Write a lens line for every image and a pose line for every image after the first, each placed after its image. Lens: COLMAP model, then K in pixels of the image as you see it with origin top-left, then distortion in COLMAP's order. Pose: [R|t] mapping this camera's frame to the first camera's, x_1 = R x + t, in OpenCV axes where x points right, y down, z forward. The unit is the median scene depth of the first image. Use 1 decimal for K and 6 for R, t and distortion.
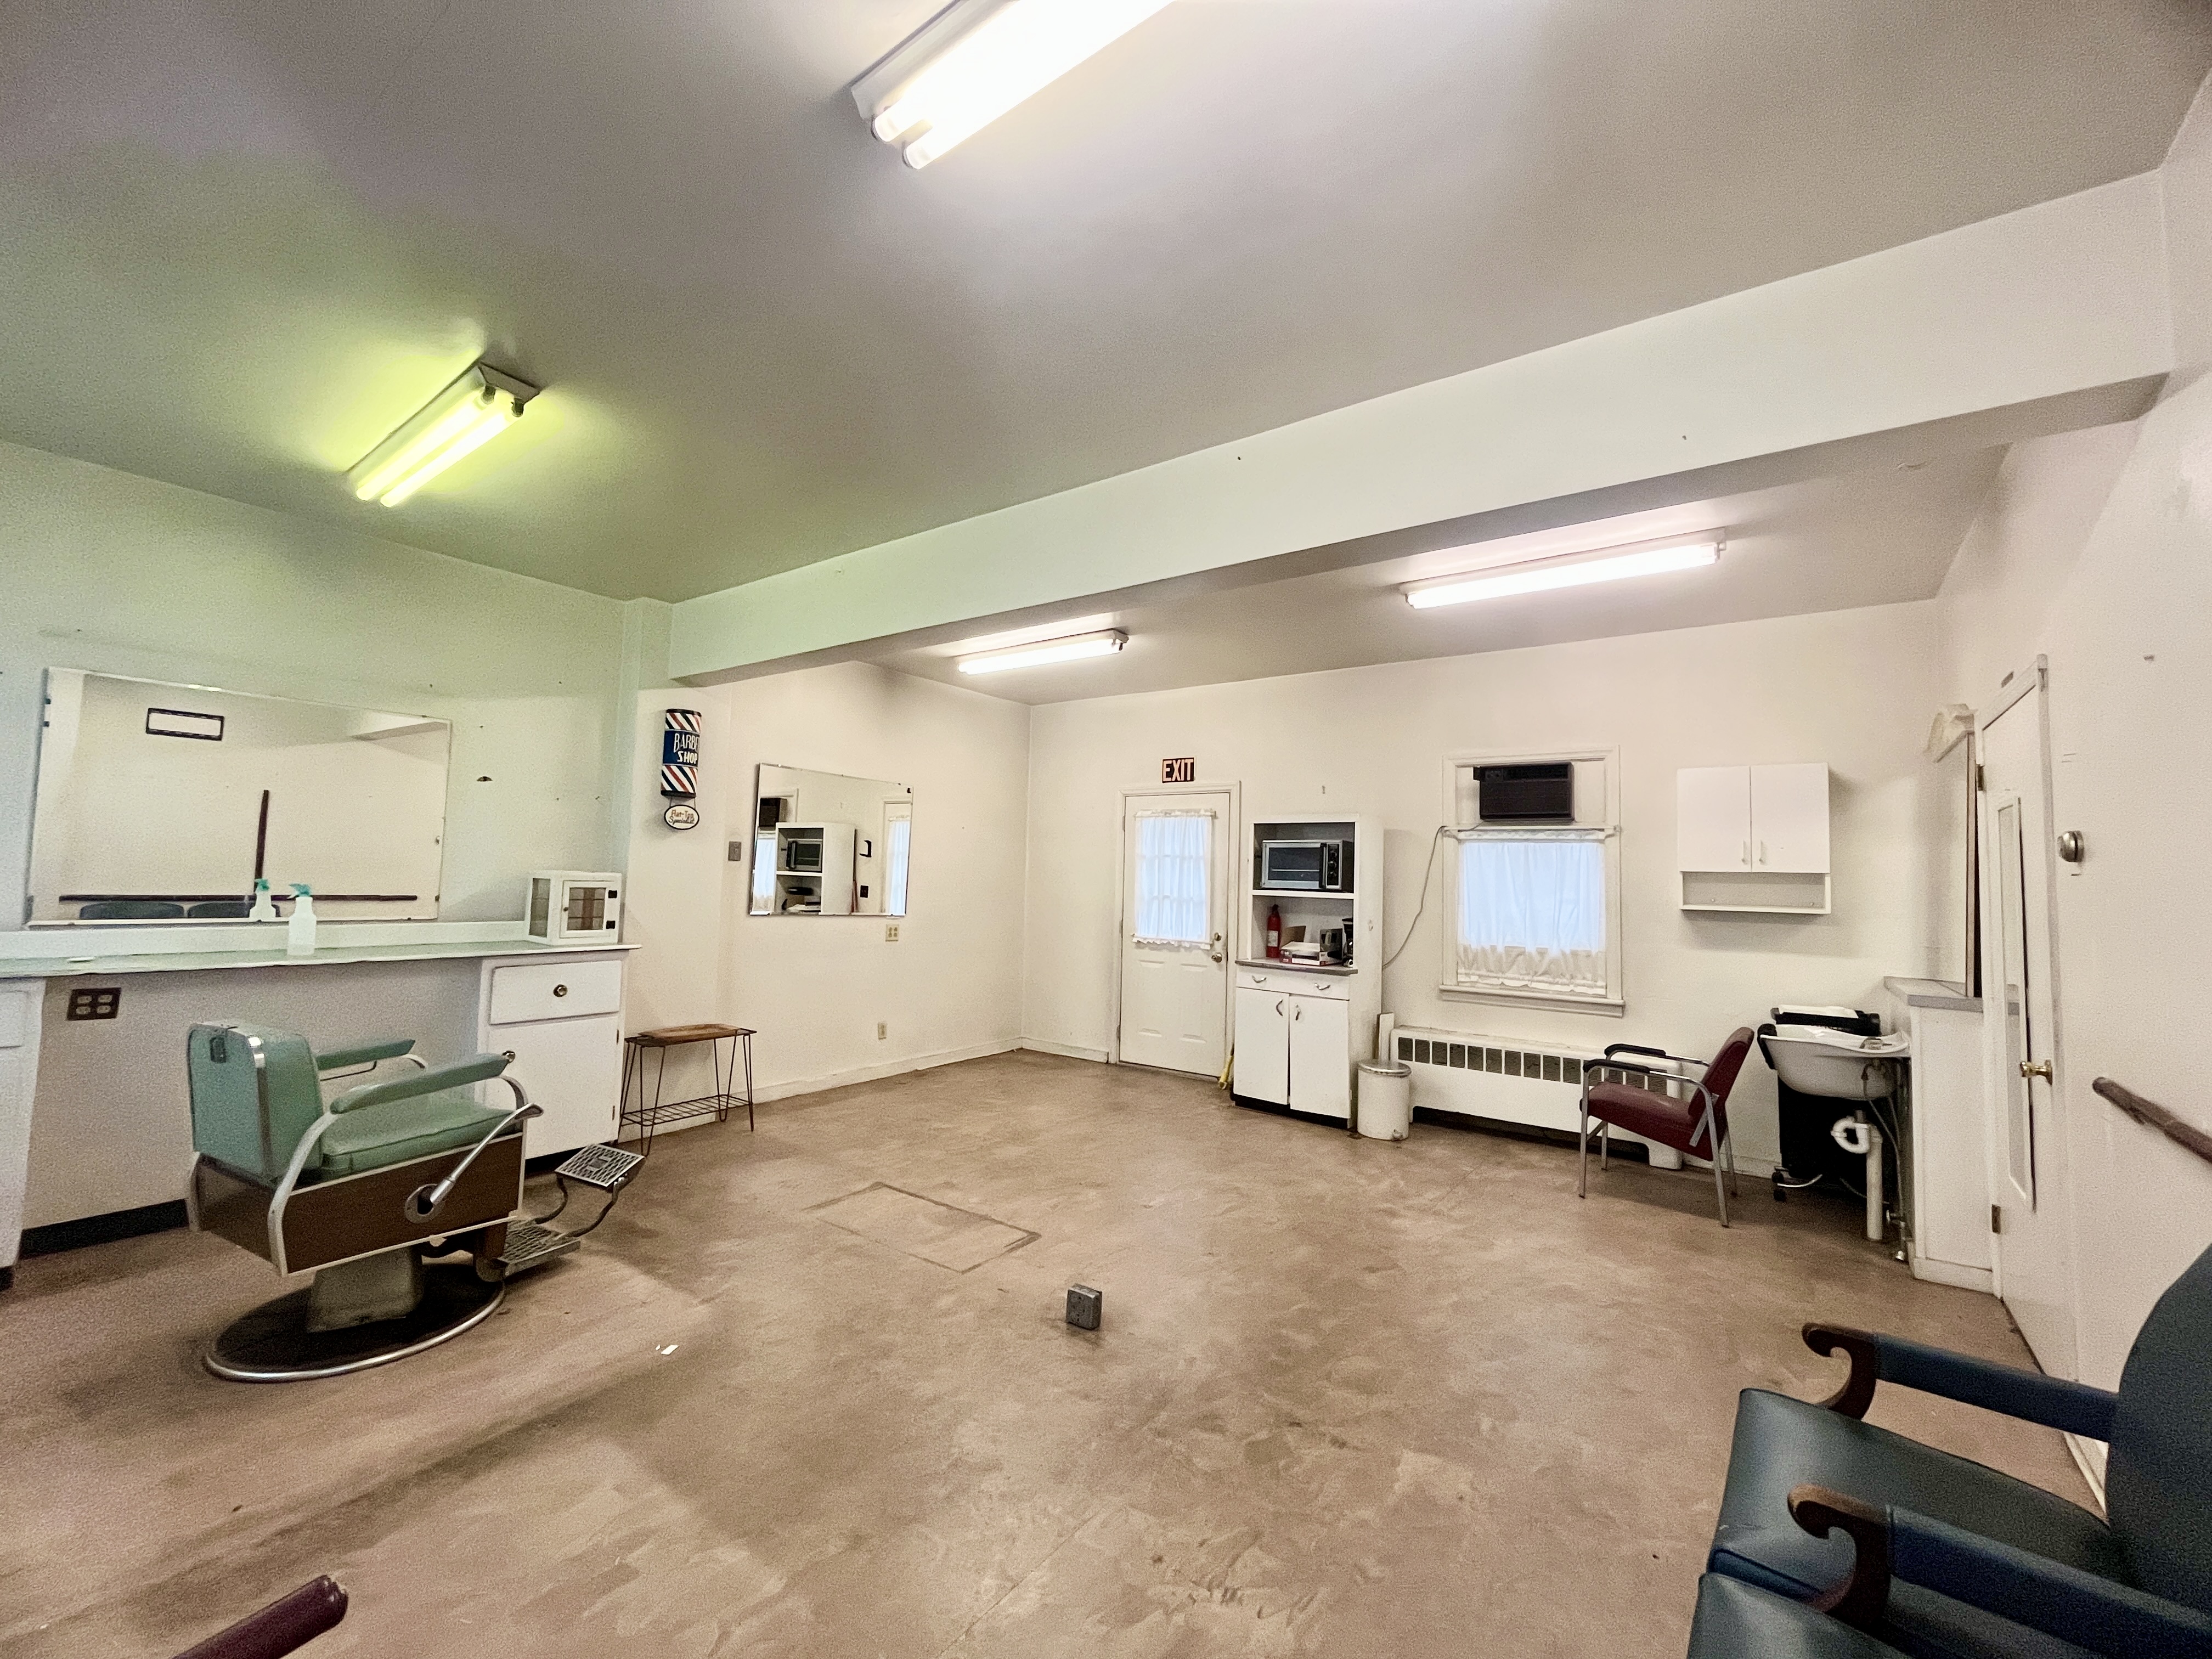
lens RADIAL K [[896.3, 0, 1103.1], [0, 896.3, 827.6], [0, 0, 1]] dist [-0.003378, -0.000618]
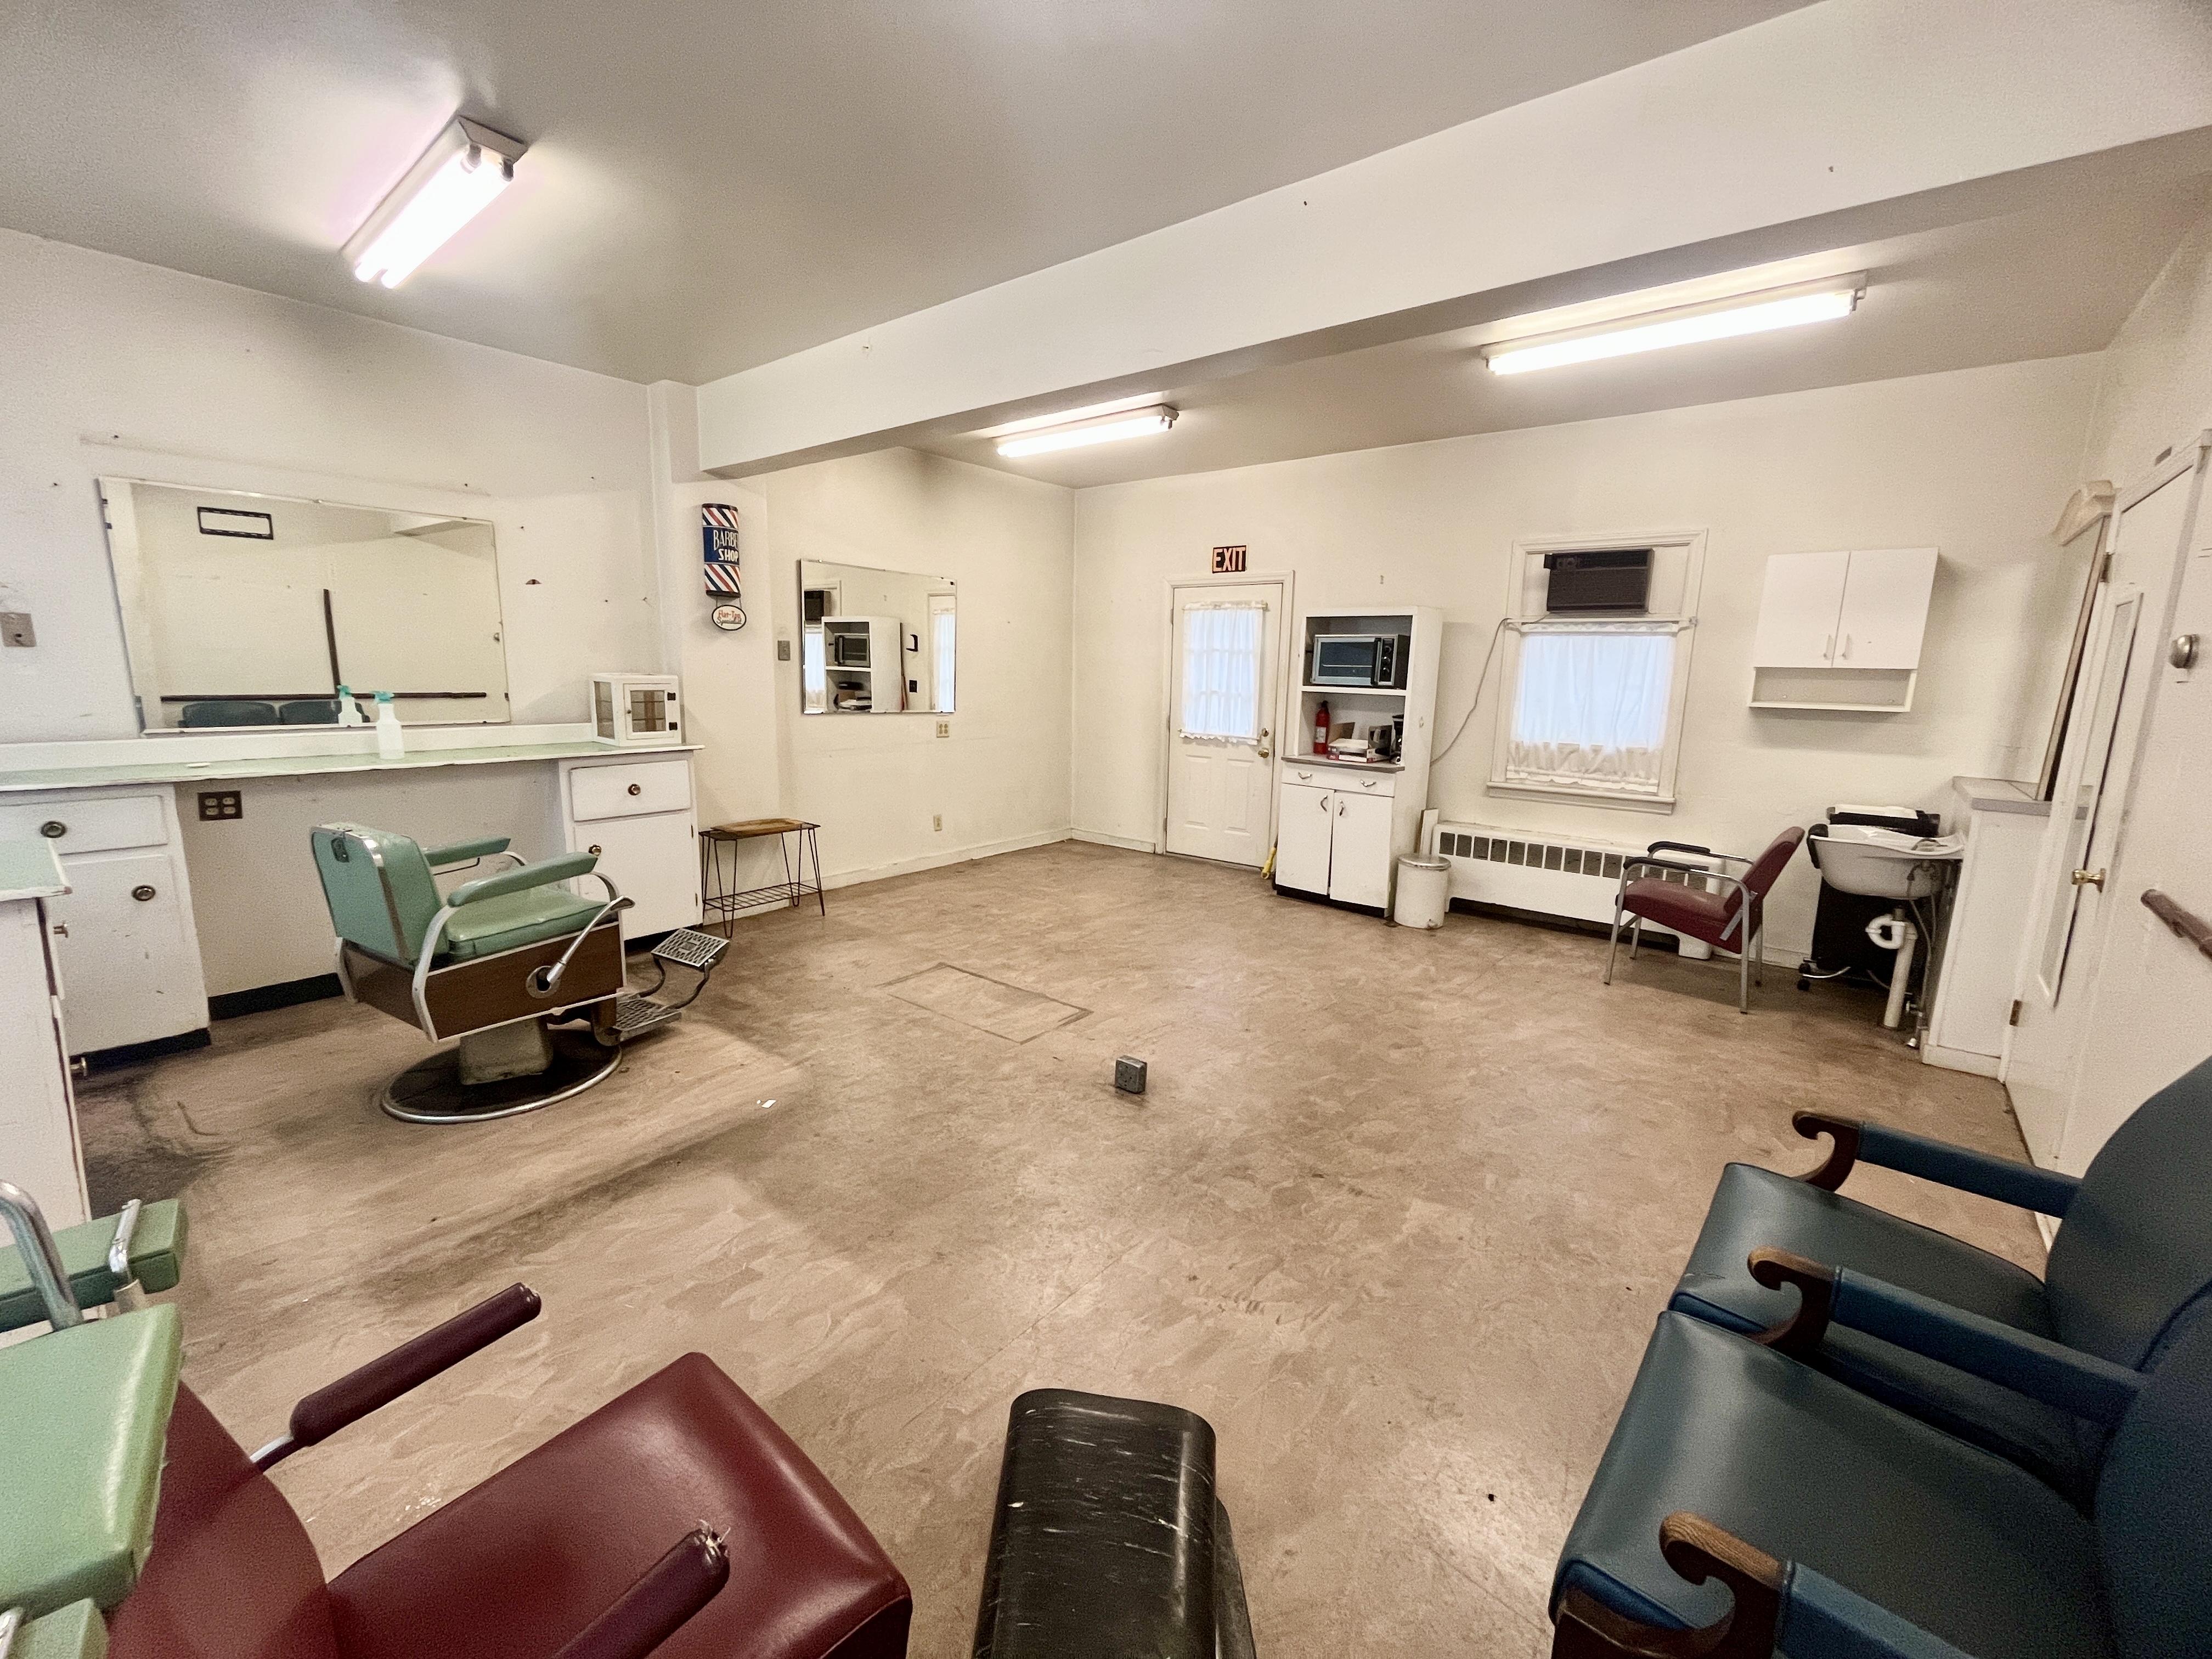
lens RADIAL K [[896.3, 0, 1103.1], [0, 896.3, 827.6], [0, 0, 1]] dist [-0.003378, -0.000618]
pose [[0.998565, 0.003667, -0.053427, 0.002125], [0.008934, 0.972264, 0.233713, -0.018001], [0.052802, -0.233855, 0.970837, -0.006471]]
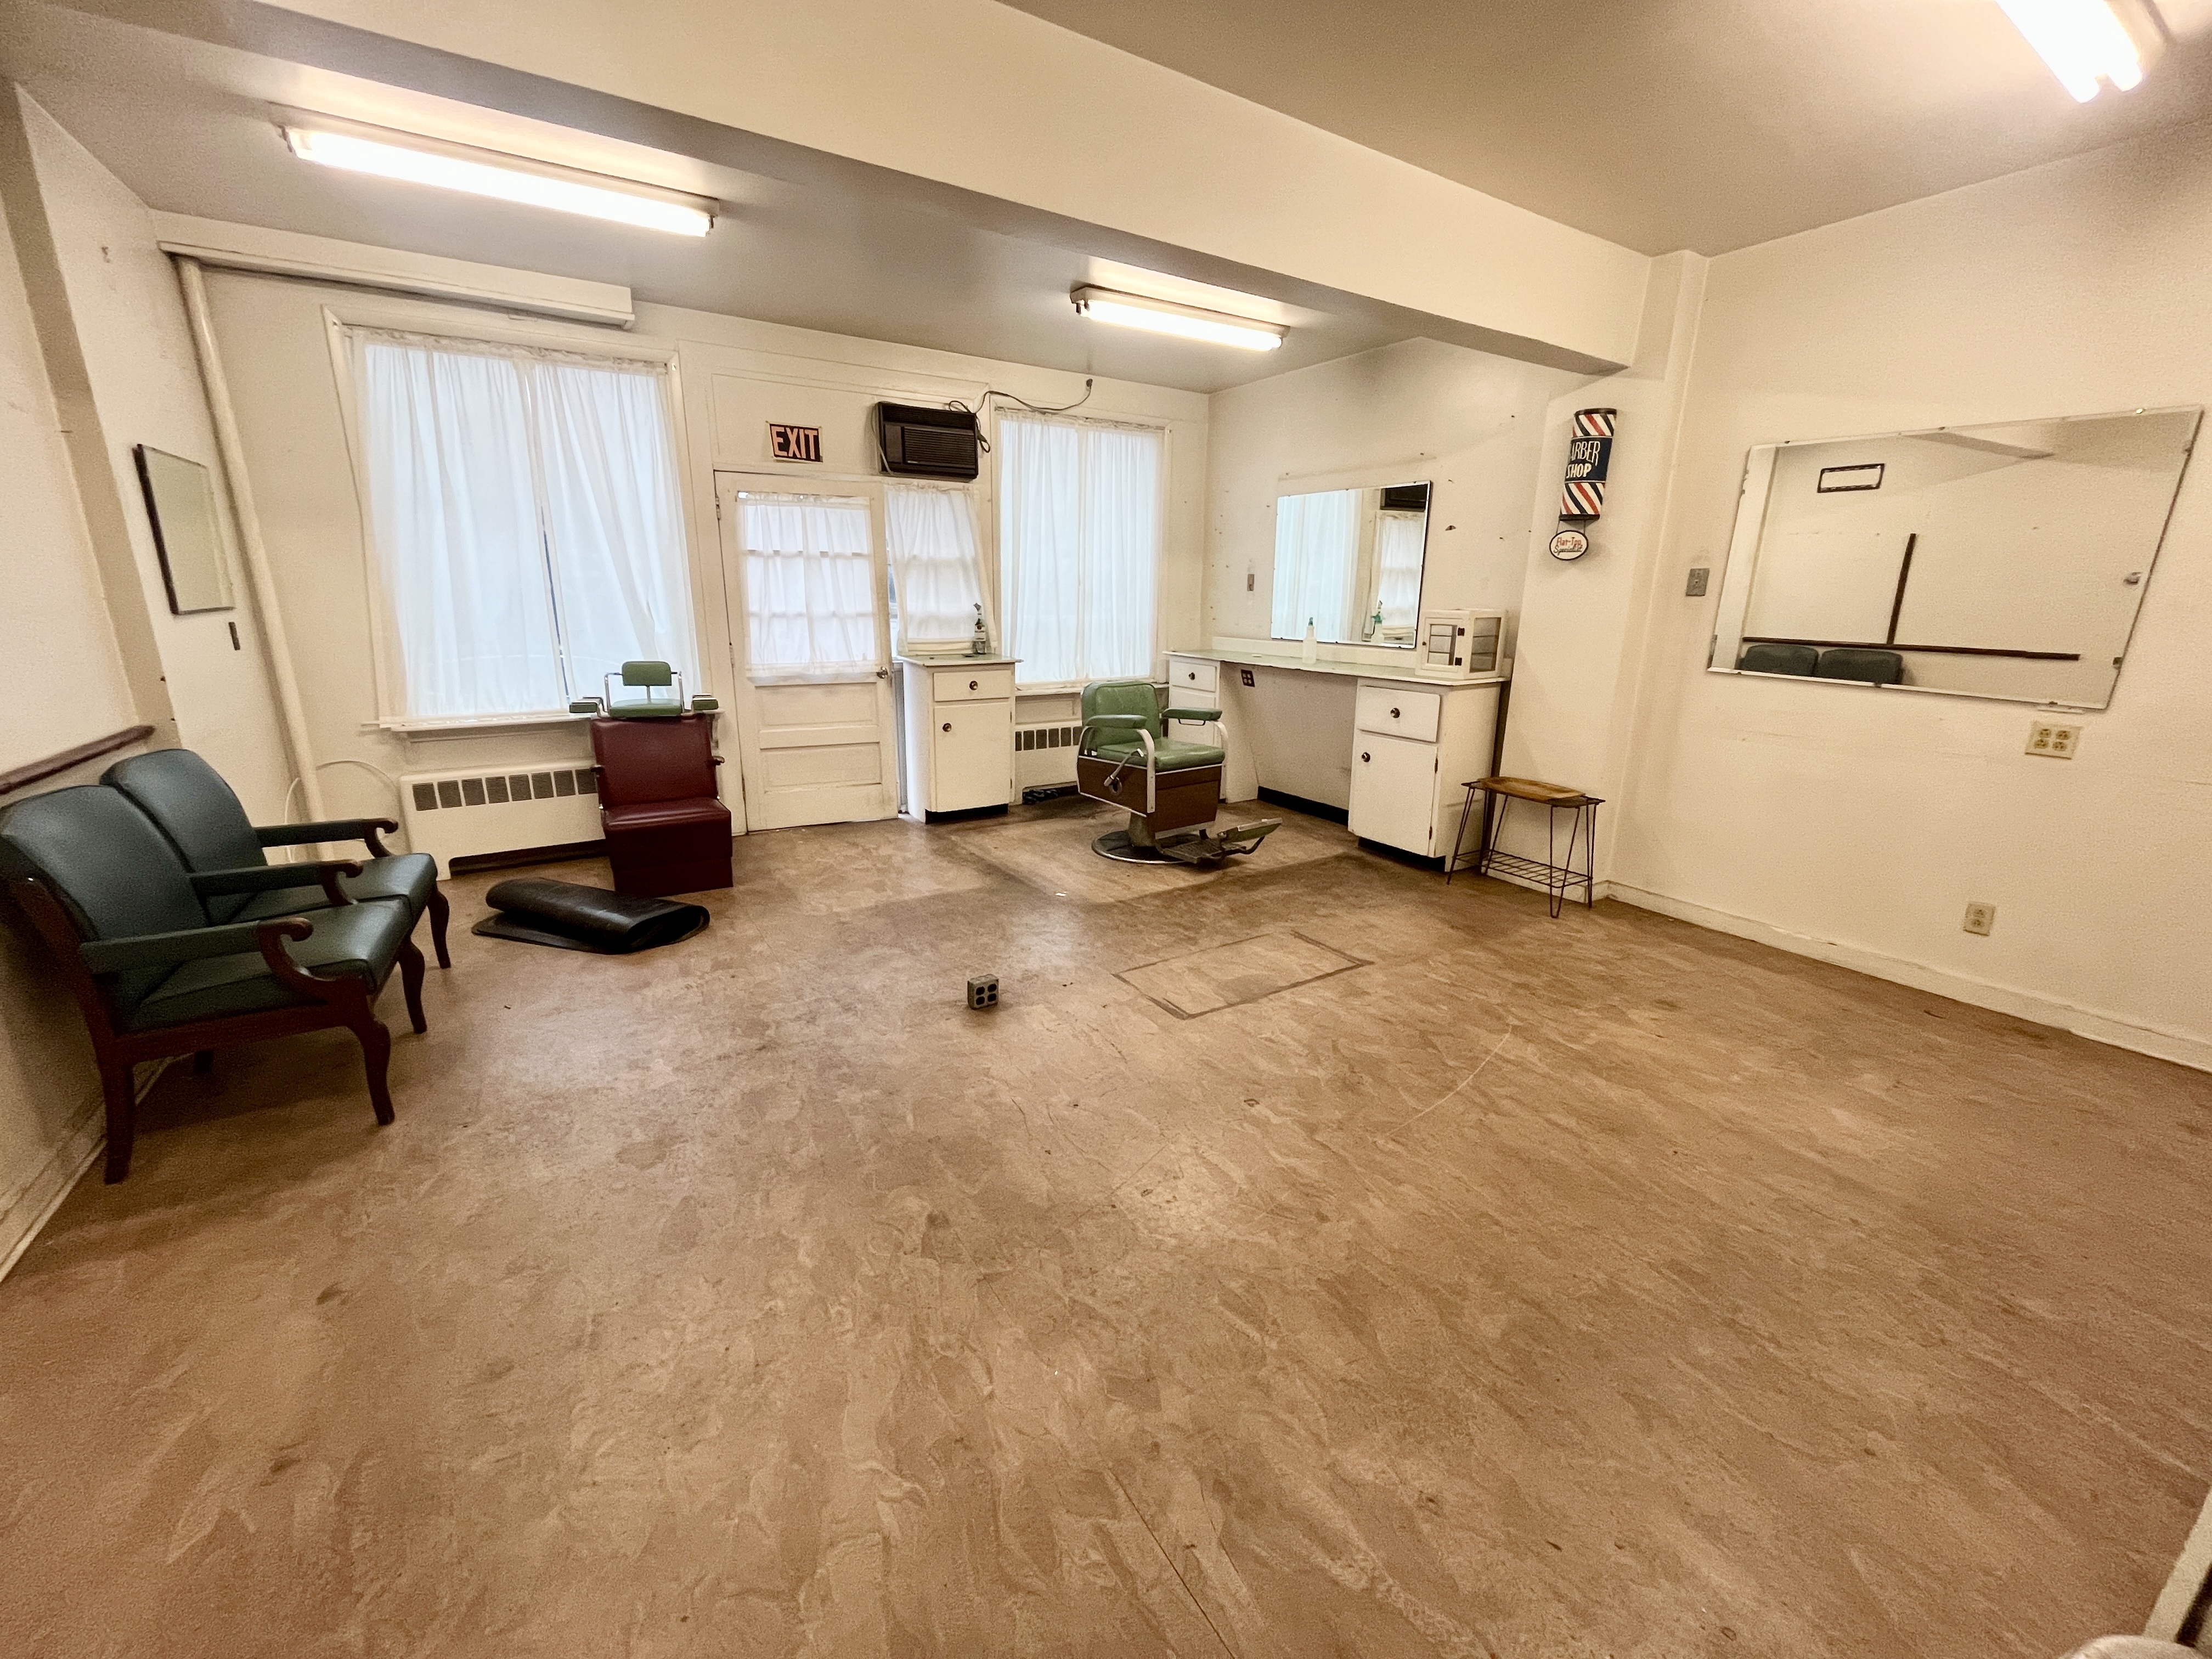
lens RADIAL K [[900.4, 0, 1100.5], [0, 900.4, 826.5], [0, 0, 1]] dist [-0.005821, 0.000109]
pose [[-0.374029, 0.205988, -0.904252, 0.716290], [0.031963, 0.977306, 0.209408, 0.076502], [0.926866, 0.049422, -0.372125, 1.220187]]
